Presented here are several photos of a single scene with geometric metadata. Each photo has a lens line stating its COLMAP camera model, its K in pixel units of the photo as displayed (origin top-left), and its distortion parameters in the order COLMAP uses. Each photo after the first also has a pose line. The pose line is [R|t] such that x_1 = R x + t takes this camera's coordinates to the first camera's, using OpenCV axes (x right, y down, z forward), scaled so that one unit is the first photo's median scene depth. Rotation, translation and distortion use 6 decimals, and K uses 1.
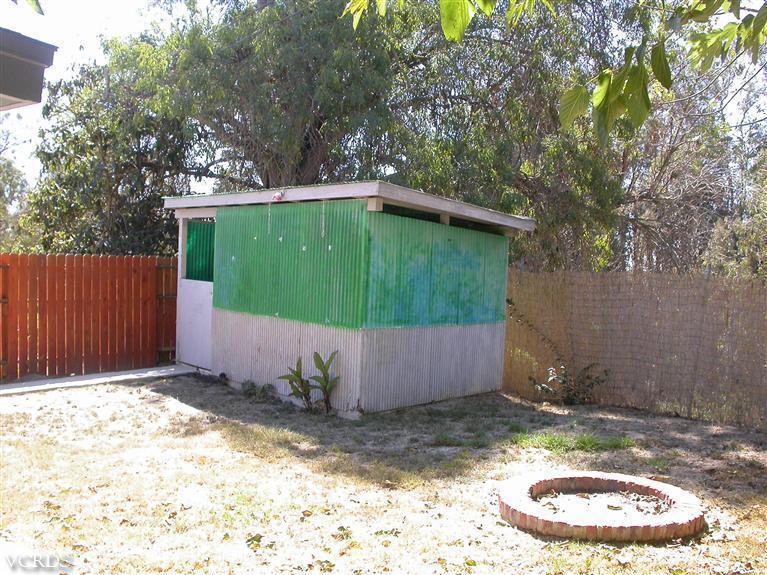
lens RADIAL K [[876.3, 0, 383.5], [0, 876.3, 287.5], [0, 0, 1]] dist [-0.188379, 0.068749]
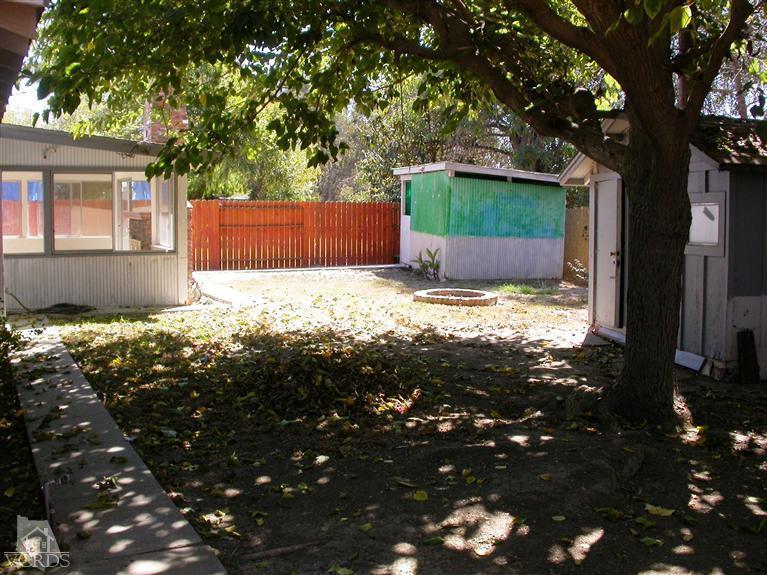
lens RADIAL K [[876.3, 0, 383.5], [0, 876.3, 287.5], [0, 0, 1]] dist [-0.188379, 0.068749]
pose [[0.891119, 0.030043, -0.452774, 0.652782], [-0.005319, 0.998429, 0.055780, 0.046413], [0.453739, -0.047298, 0.889879, -0.727646]]
